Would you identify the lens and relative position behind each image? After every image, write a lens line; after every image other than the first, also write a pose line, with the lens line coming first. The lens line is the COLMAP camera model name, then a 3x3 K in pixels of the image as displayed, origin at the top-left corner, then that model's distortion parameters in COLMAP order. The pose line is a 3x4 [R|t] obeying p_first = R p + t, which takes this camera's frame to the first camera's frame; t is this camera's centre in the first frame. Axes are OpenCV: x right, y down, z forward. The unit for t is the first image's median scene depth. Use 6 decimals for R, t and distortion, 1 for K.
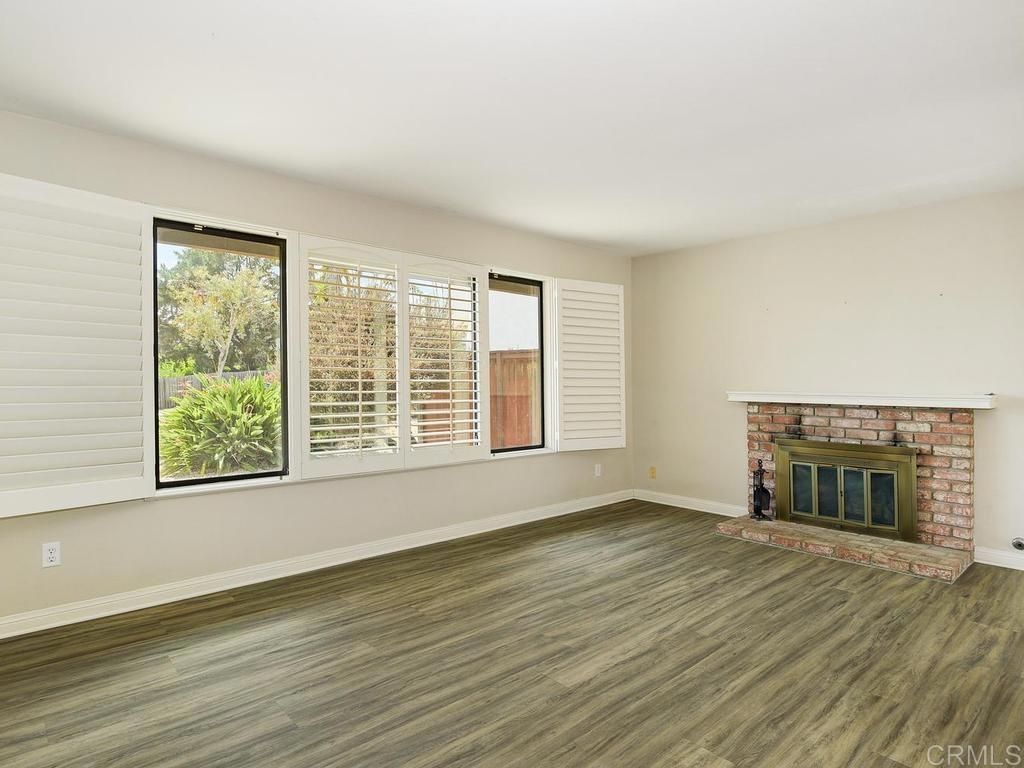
lens RADIAL K [[579.5, 0, 502.4], [0, 579.5, 378.3], [0, 0, 1]] dist [-0.012696, -0.004485]
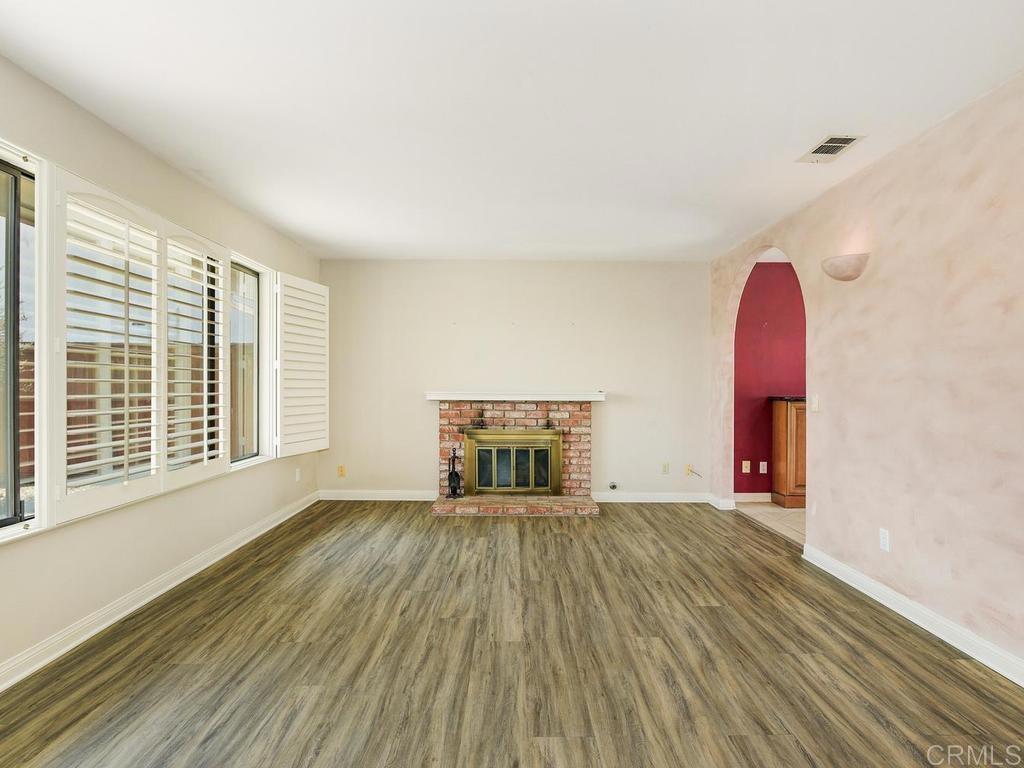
lens RADIAL K [[579.5, 0, 511.1], [0, 579.5, 387.5], [0, 0, 1]] dist [-0.012696, -0.004485]
pose [[0.666498, -0.005038, 0.745490, -0.494663], [-0.006033, 0.999908, 0.012151, -0.000961], [-0.745483, -0.012596, 0.666406, 0.144376]]
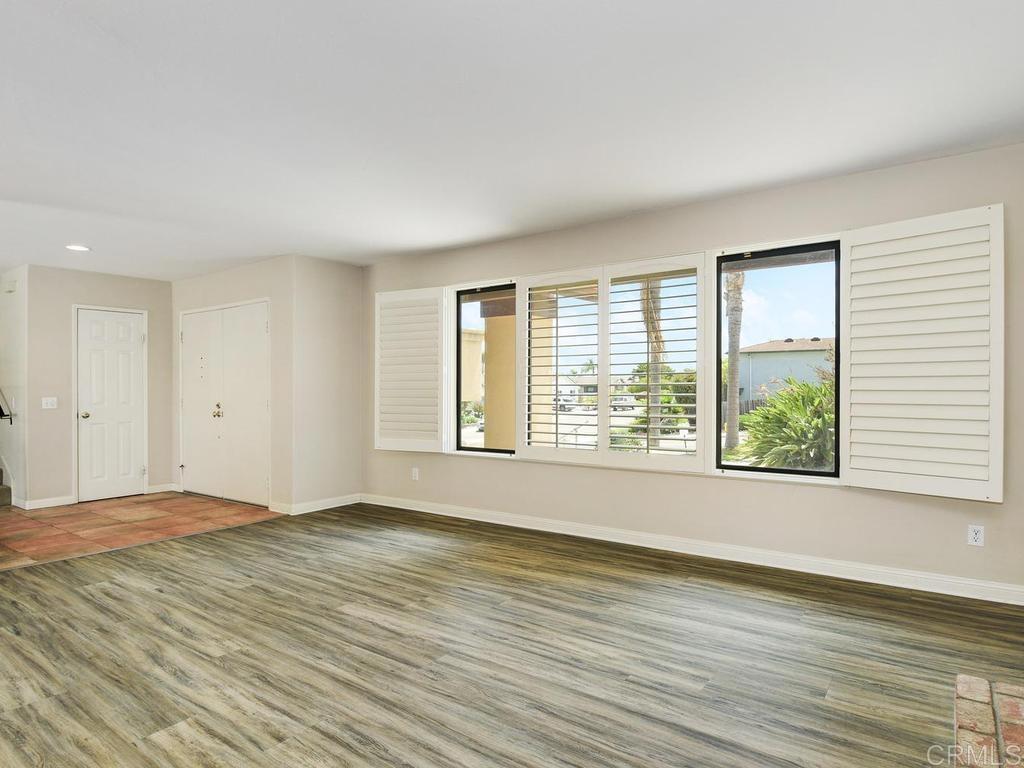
lens RADIAL K [[579.5, 0, 510.5], [0, 579.5, 387.4], [0, 0, 1]] dist [-0.012696, -0.004485]
pose [[0.218051, -0.009525, -0.975891, 0.953462], [0.014479, 0.999874, -0.006524, 0.024109], [0.975830, -0.012707, 0.218162, 0.698935]]
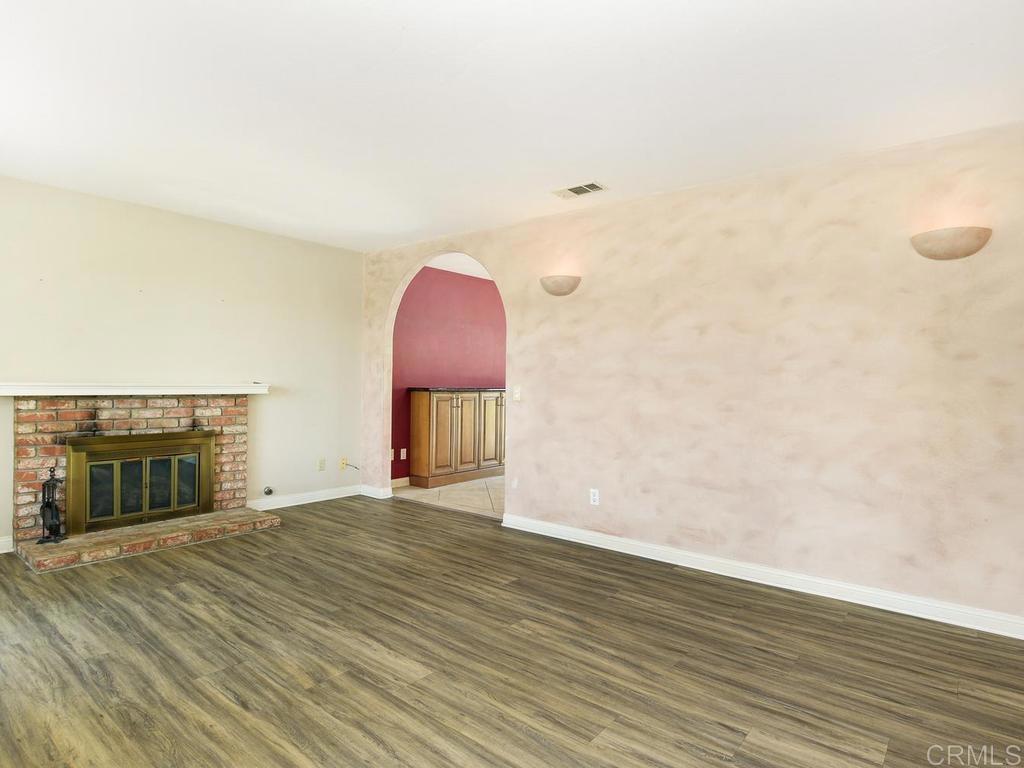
lens RADIAL K [[579.5, 0, 513.6], [0, 579.5, 386.1], [0, 0, 1]] dist [-0.012696, -0.004485]
pose [[-0.155663, -0.019978, 0.987608, -0.584971], [-0.022589, 0.999606, 0.016660, -0.000954], [-0.987552, -0.019715, -0.156053, 0.649705]]
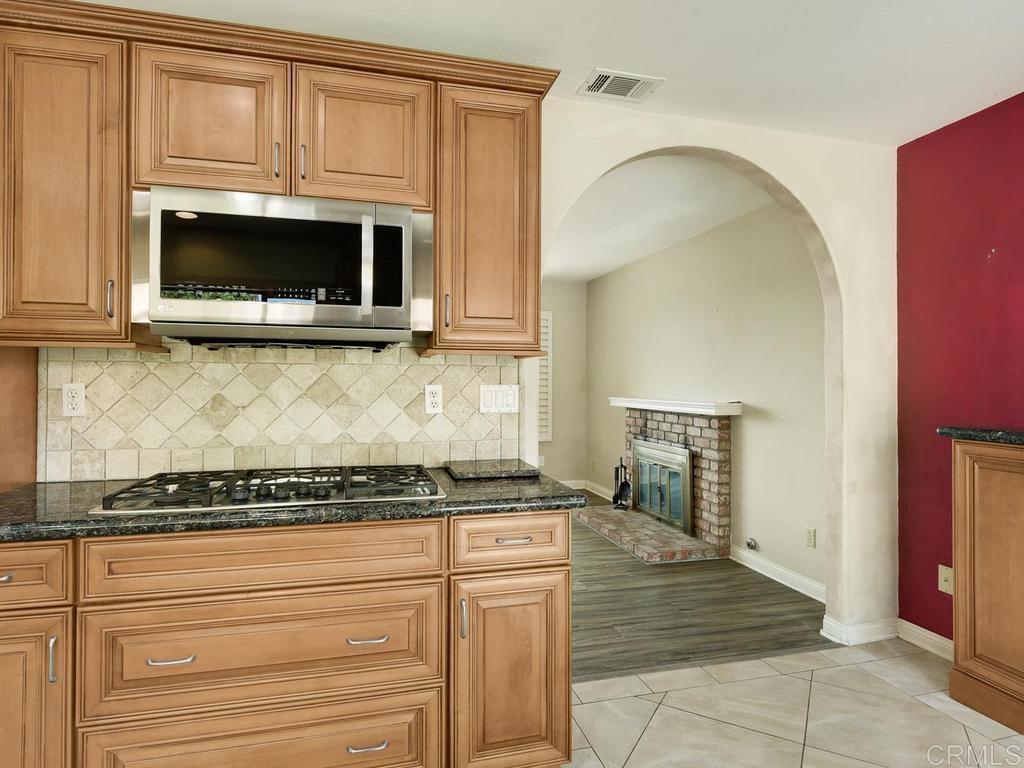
lens RADIAL K [[579.5, 0, 513.0], [0, 579.5, 389.8], [0, 0, 1]] dist [-0.012696, -0.004485]
pose [[0.899379, 0.008529, -0.437086, 0.997676], [-0.002916, 0.999904, 0.013513, -0.010214], [0.437160, -0.010878, 0.899318, -0.165981]]
